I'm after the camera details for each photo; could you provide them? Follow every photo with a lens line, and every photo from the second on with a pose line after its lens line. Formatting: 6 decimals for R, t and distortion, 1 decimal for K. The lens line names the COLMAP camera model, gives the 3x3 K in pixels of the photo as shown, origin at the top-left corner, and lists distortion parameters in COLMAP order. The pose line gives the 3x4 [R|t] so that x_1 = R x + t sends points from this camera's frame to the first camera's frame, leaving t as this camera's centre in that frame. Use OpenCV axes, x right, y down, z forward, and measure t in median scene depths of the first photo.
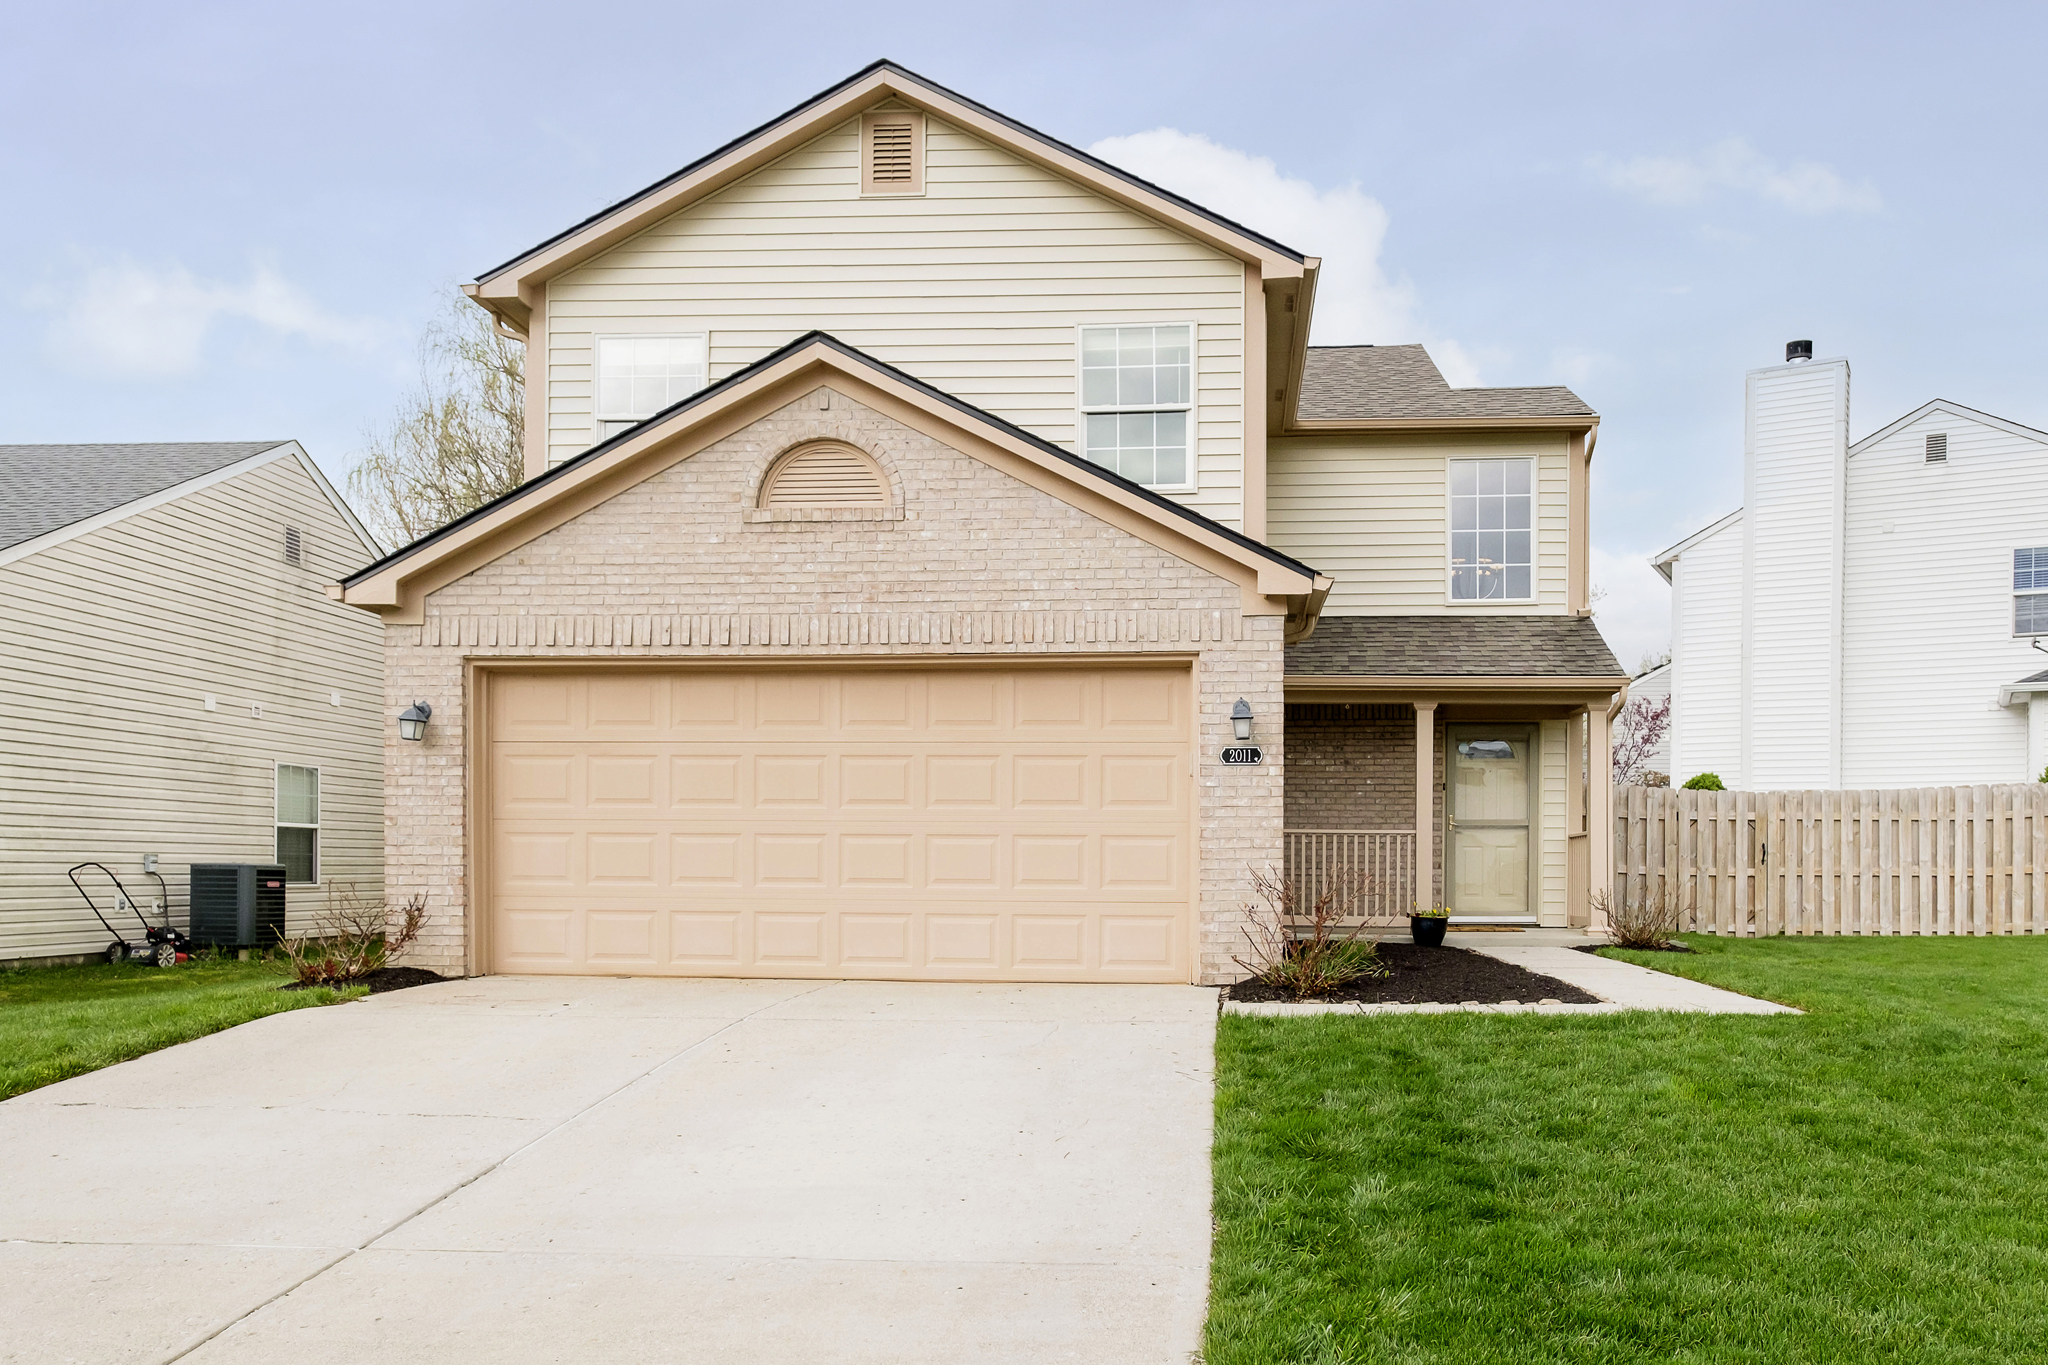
lens RADIAL K [[1593.7, 0, 1028.7], [0, 1593.7, 871.6], [0, 0, 1]] dist [0.007489, 0.003930]
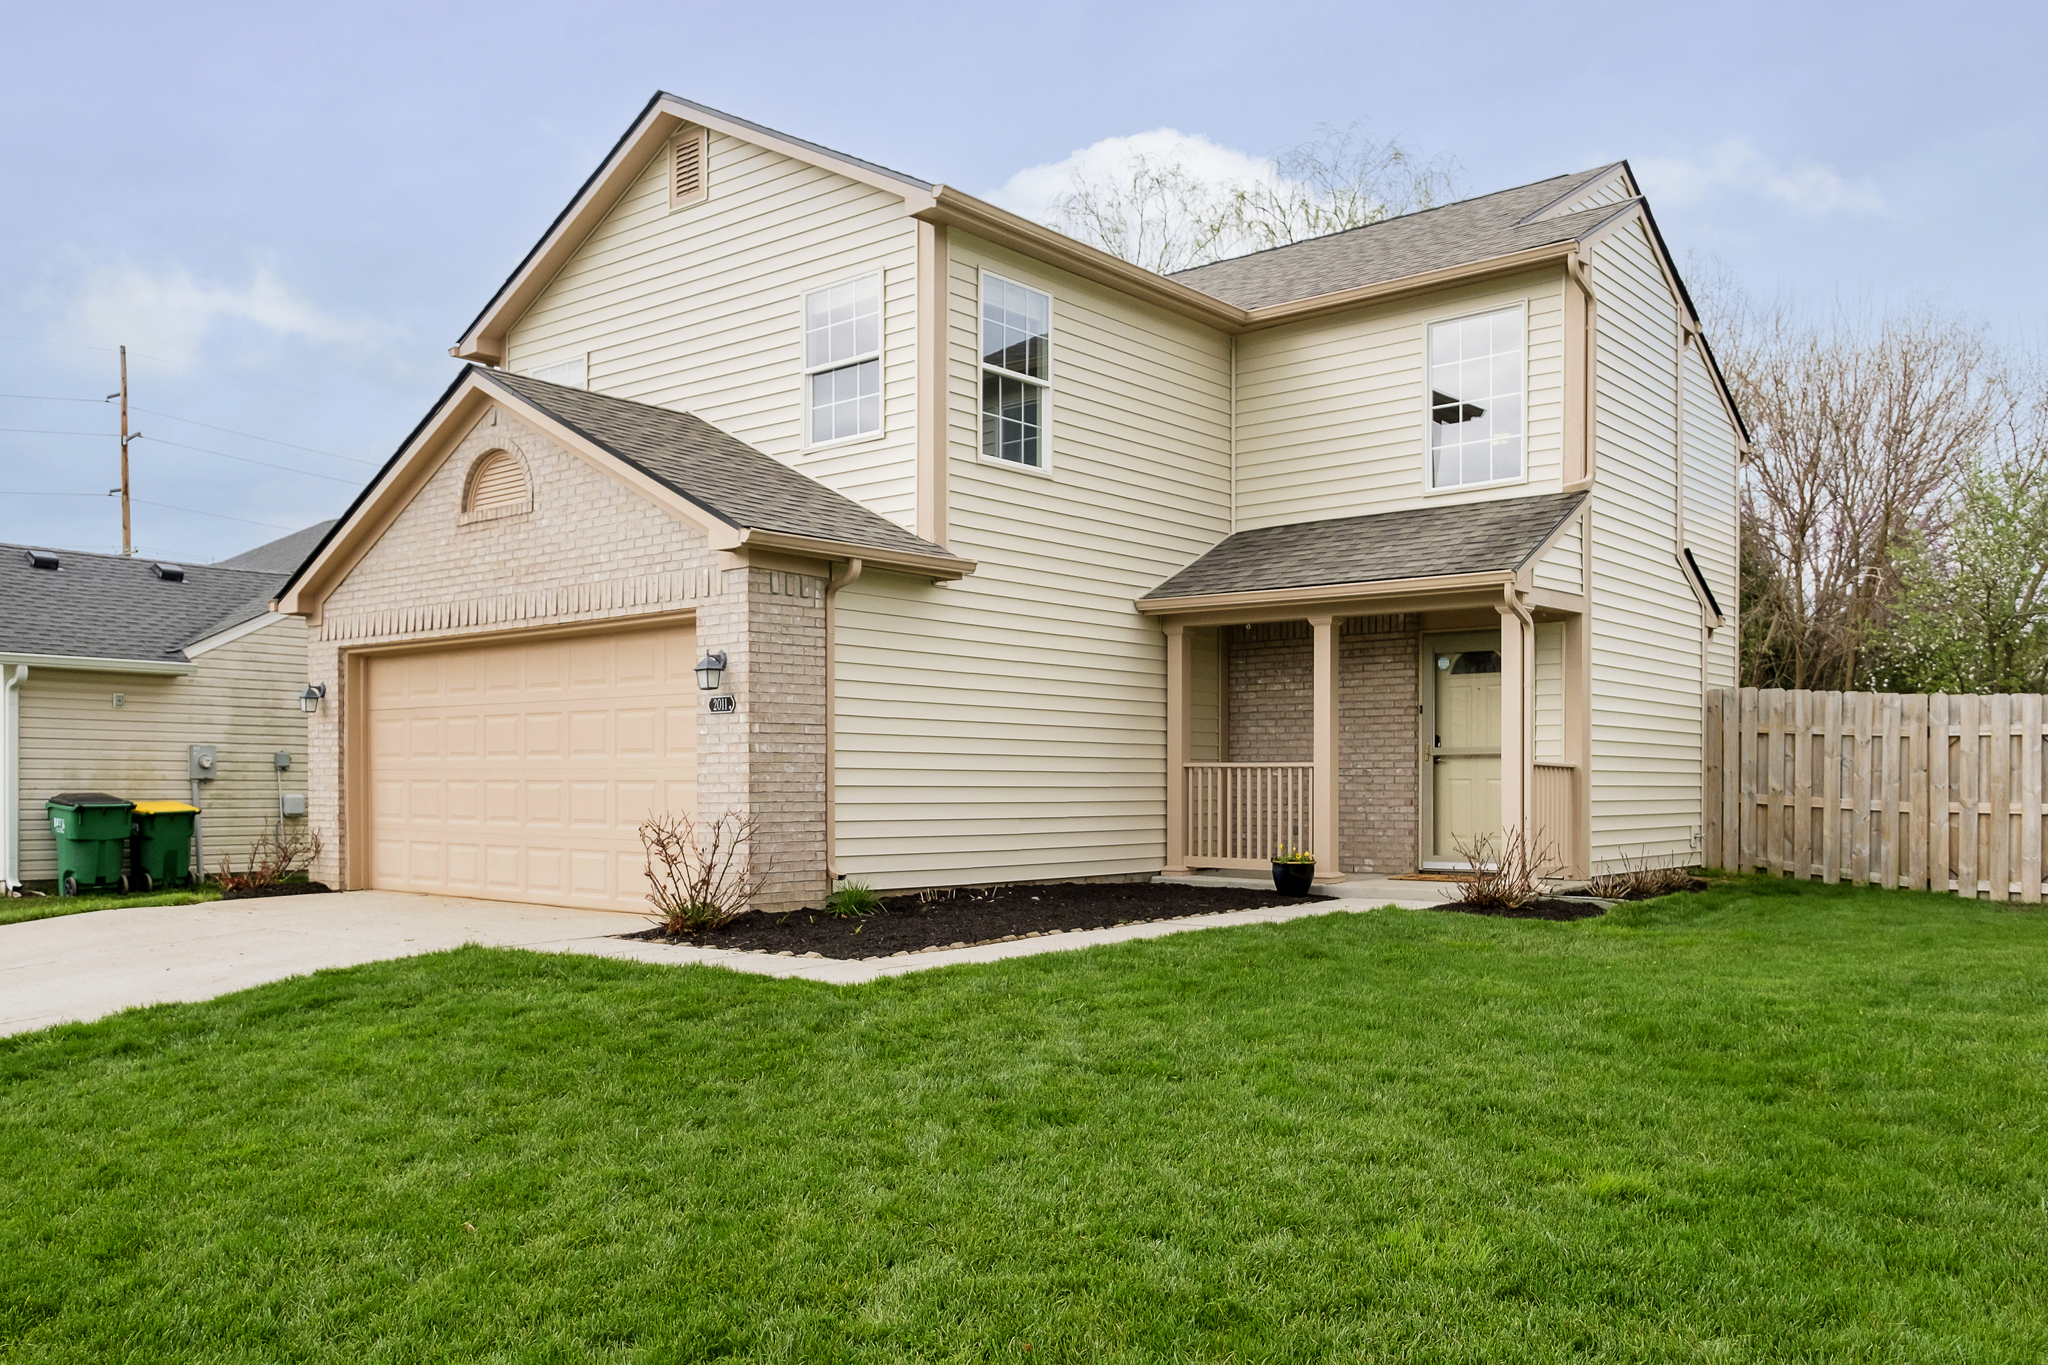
lens RADIAL K [[1606.0, 0, 876.0], [0, 1606.0, 797.6], [0, 0, 1]] dist [0.012484, 0.003381]
pose [[0.799146, -0.000103, -0.601137, 0.813038], [0.002072, 0.999995, 0.002584, -0.013314], [0.601133, -0.003311, 0.799142, 0.205681]]
